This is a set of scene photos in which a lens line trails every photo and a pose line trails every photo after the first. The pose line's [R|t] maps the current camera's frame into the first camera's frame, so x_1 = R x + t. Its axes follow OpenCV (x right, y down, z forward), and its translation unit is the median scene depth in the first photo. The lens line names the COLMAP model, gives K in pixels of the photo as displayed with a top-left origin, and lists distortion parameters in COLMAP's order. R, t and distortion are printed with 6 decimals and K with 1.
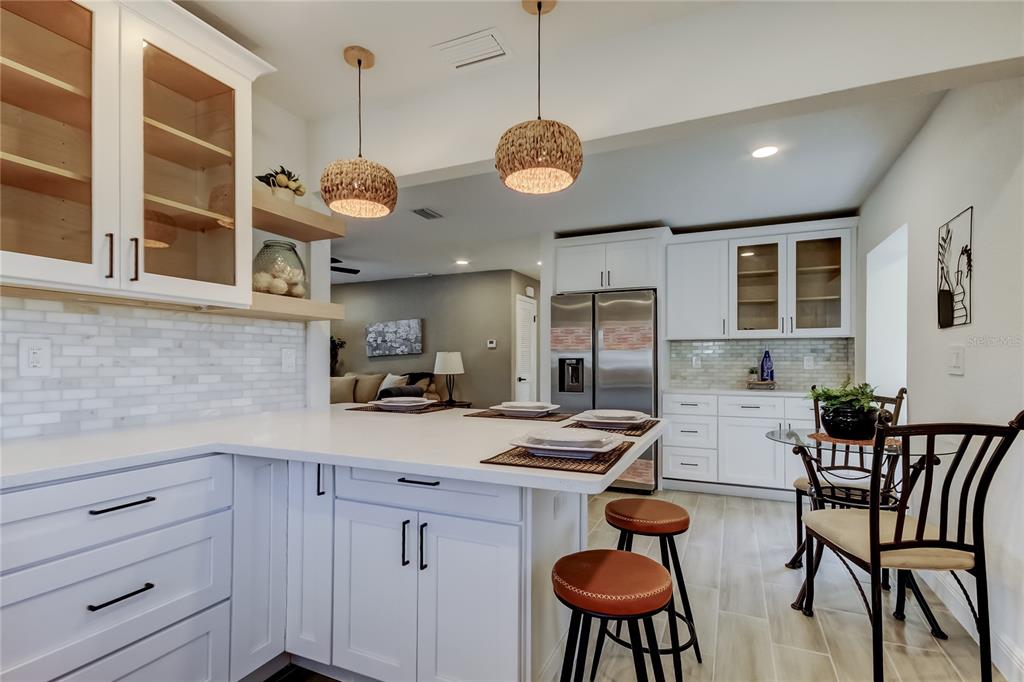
lens RADIAL K [[482.6, 0, 516.6], [0, 482.6, 350.4], [0, 0, 1]] dist [0.000459, 0.000034]
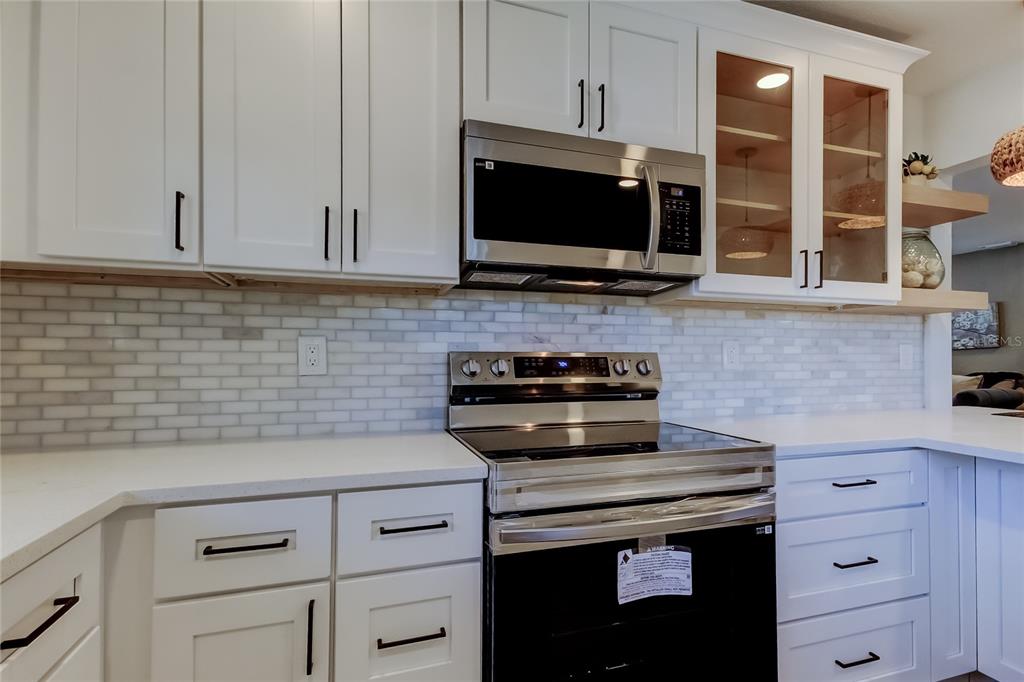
lens RADIAL K [[508.9, 0, 546.4], [0, 508.9, 346.6], [0, 0, 1]] dist [0.011566, 0.000096]
pose [[0.689348, -0.015058, -0.724274, -0.259415], [0.016390, 0.999852, -0.005188, -0.006398], [0.724245, -0.008295, 0.689493, -0.221015]]
